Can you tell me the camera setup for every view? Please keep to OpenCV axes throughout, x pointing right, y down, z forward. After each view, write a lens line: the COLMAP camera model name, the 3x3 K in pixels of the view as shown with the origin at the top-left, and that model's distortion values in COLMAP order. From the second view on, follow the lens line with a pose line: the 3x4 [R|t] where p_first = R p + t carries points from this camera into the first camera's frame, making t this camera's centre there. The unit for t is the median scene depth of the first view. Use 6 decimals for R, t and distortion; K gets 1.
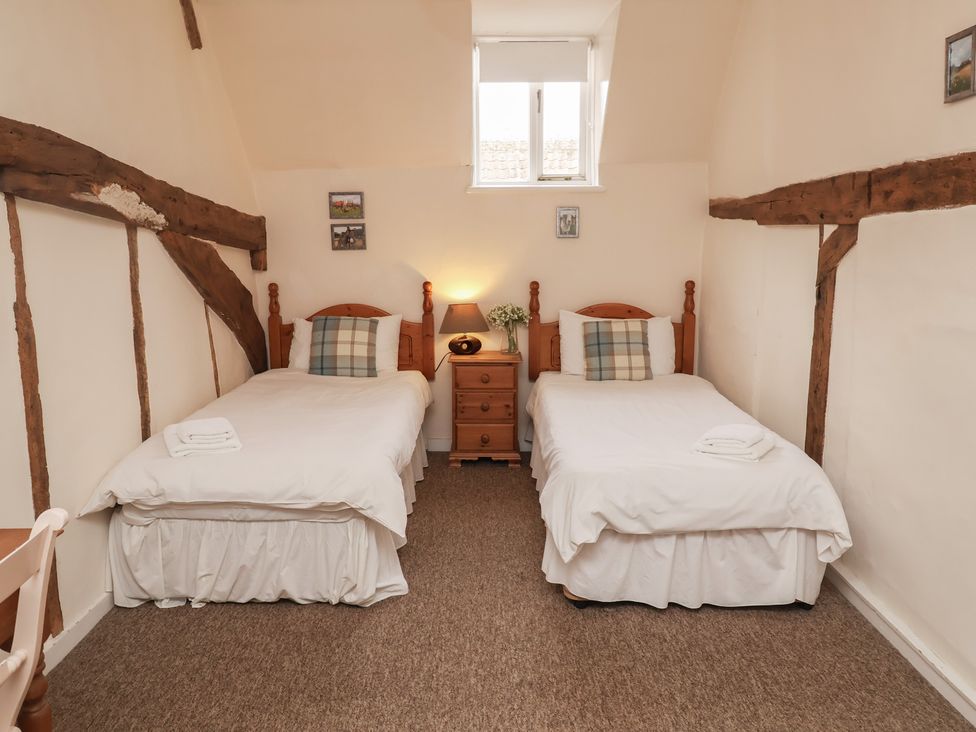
lens RADIAL K [[564.3, 0, 488.0], [0, 564.3, 366.0], [0, 0, 1]] dist [0.003032, 0.000432]
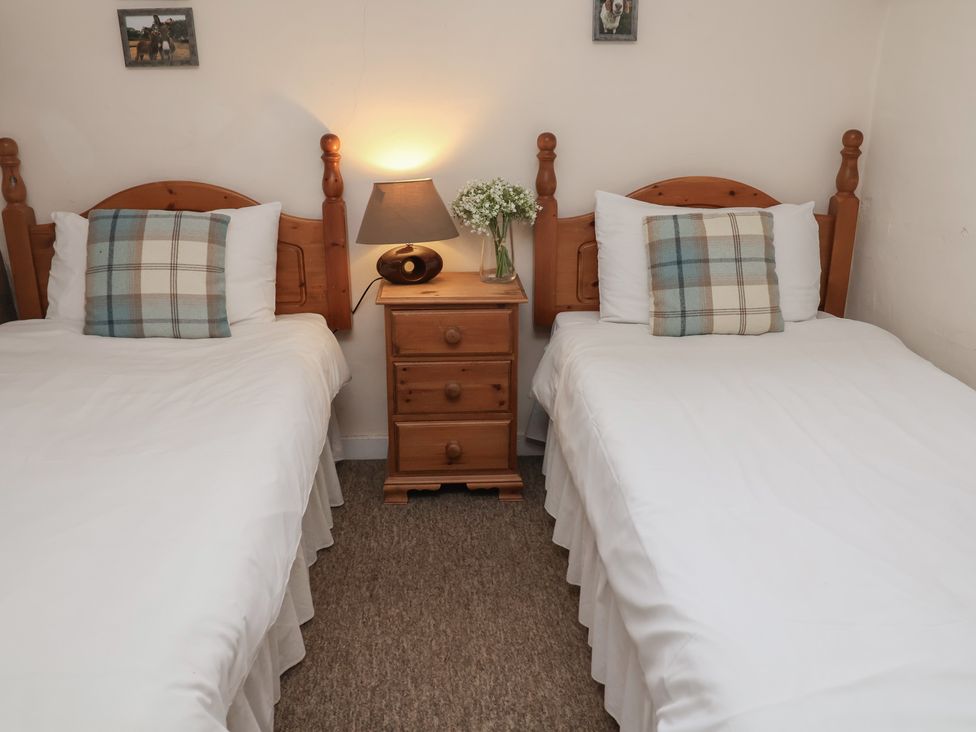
lens RADIAL K [[859.9, 0, 488.0], [0, 859.9, 366.0], [0, 0, 1]] dist [0.014327, 0.002232]
pose [[0.998547, -0.017765, 0.050882, -0.012228], [0.011567, 0.992754, 0.119606, -0.039263], [-0.052638, -0.118844, 0.991517, 0.236124]]
